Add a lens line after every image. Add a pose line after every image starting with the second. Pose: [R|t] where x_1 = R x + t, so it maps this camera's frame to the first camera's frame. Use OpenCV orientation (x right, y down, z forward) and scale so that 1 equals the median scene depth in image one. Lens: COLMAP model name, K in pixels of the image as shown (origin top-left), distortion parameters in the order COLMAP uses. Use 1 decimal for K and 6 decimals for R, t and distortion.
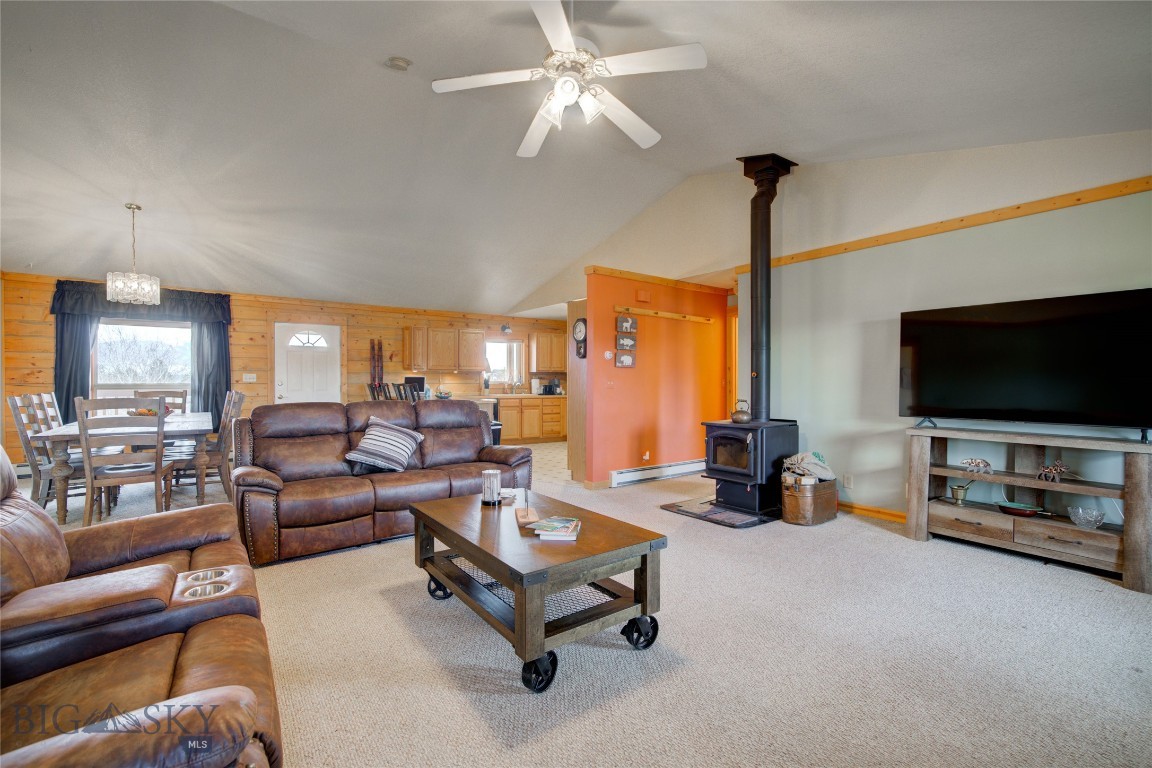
lens RADIAL K [[506.1, 0, 573.9], [0, 506.1, 383.7], [0, 0, 1]] dist [-0.003860, 0.000043]
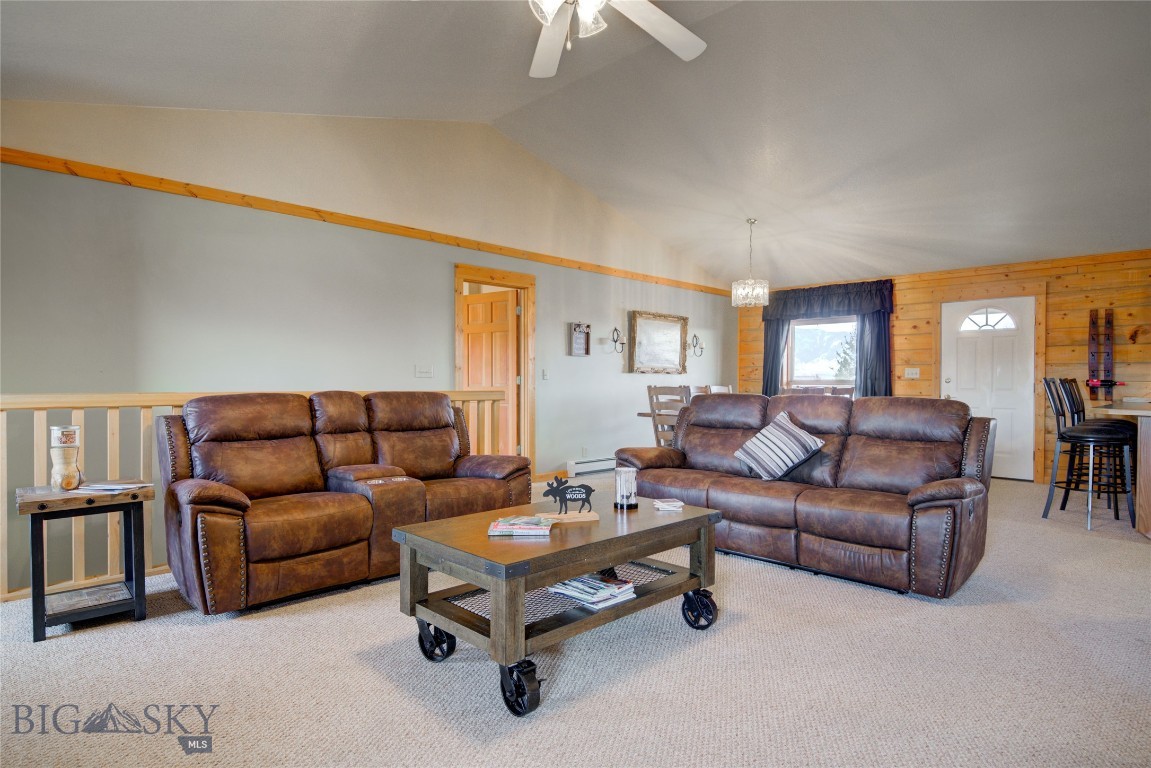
lens RADIAL K [[633.5, 0, 574.7], [0, 633.5, 387.5], [0, 0, 1]] dist [0.015745, -0.012214]
pose [[0.142132, 0.007599, -0.989818, 0.328206], [-0.010873, 0.999922, 0.006115, 0.011976], [0.989788, 0.009893, 0.142204, 0.289323]]
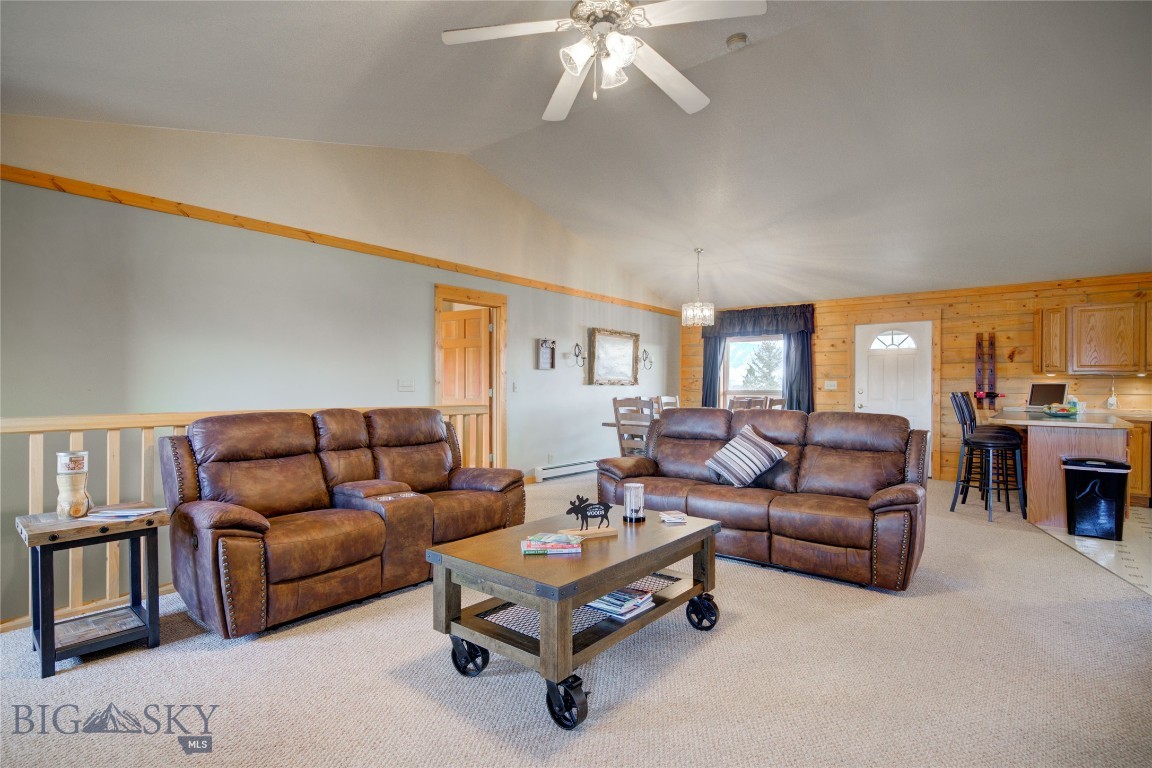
lens RADIAL K [[575.3, 0, 575.4], [0, 575.3, 386.8], [0, 0, 1]] dist [0.001995, 0.001341]
pose [[0.253002, -0.000321, -0.967466, 0.308137], [-0.010825, 0.999936, -0.003163, 0.000330], [0.967405, 0.011273, 0.252983, 0.239678]]
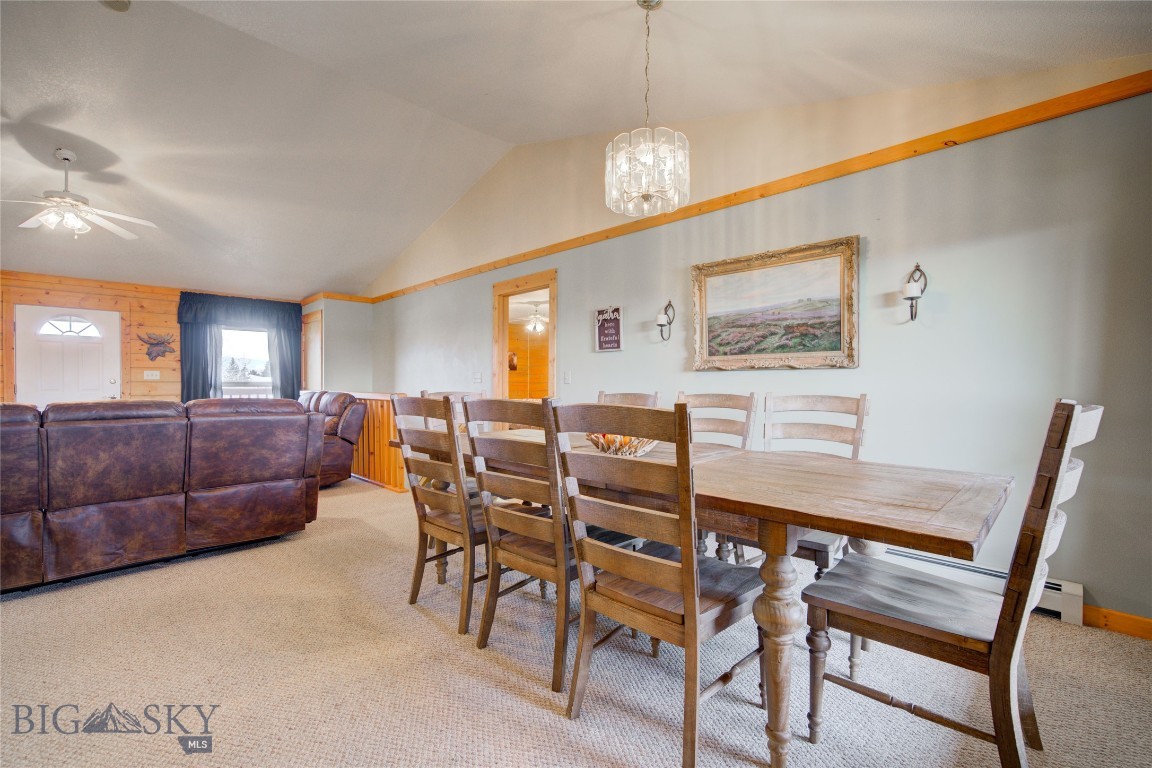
lens RADIAL K [[506.1, 0, 574.5], [0, 506.1, 387.3], [0, 0, 1]] dist [-0.003860, 0.000043]
pose [[-0.985719, 0.000649, -0.168400, -0.488473], [0.000162, 0.999996, 0.002909, 0.009422], [0.168401, 0.002840, -0.985715, 1.009176]]
